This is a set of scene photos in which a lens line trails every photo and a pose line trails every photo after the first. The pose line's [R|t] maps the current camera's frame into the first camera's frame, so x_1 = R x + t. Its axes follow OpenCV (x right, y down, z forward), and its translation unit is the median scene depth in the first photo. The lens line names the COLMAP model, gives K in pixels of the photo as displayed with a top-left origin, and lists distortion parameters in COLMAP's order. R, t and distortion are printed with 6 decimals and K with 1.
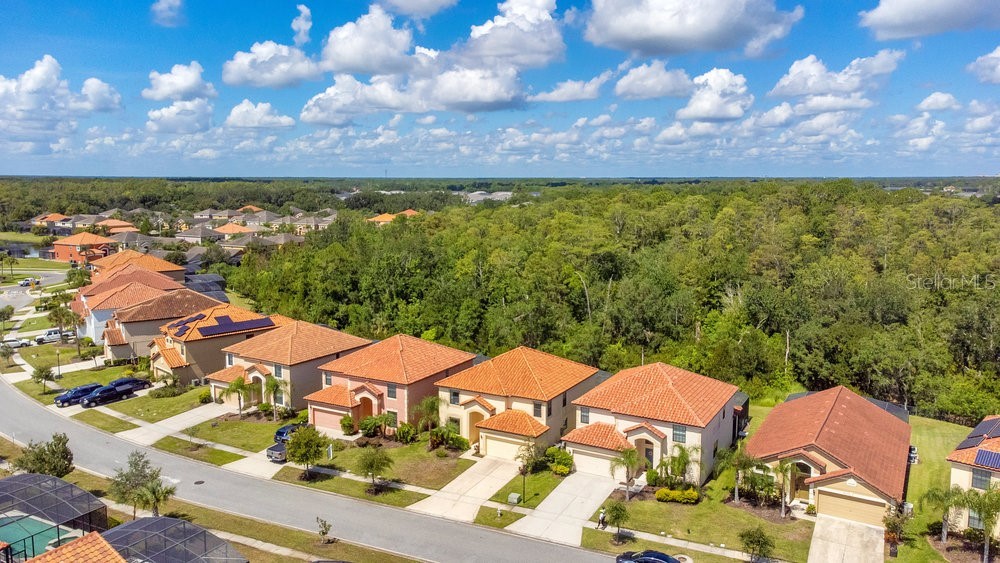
lens RADIAL K [[770.7, 0, 510.7], [0, 770.7, 279.9], [0, 0, 1]] dist [0.049304, 0.001156]
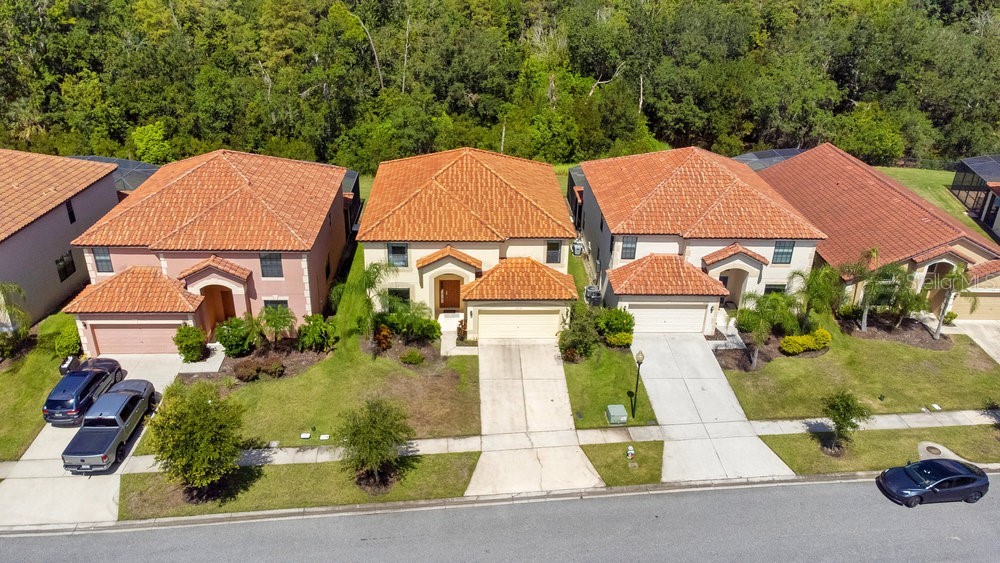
lens RADIAL K [[747.8, 0, 502.5], [0, 747.8, 269.3], [0, 0, 1]] dist [0.050627, 0.004761]
pose [[0.850478, -0.210990, 0.481840, -0.264416], [0.048568, 0.943613, 0.327467, -0.013783], [-0.523763, -0.255102, 0.812770, 0.492563]]
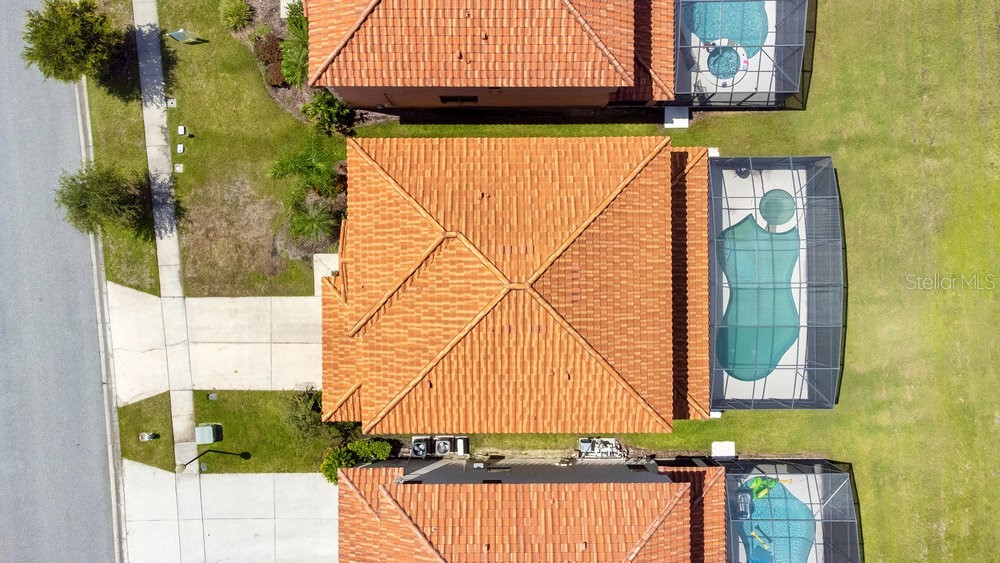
lens RADIAL K [[747.8, 0, 502.5], [0, 747.8, 269.3], [0, 0, 1]] dist [0.050627, 0.004761]
pose [[0.486631, 0.873589, 0.005712, 0.001378], [-0.133598, 0.067956, 0.988703, -0.267931], [0.863332, -0.481896, 0.149780, 0.952662]]
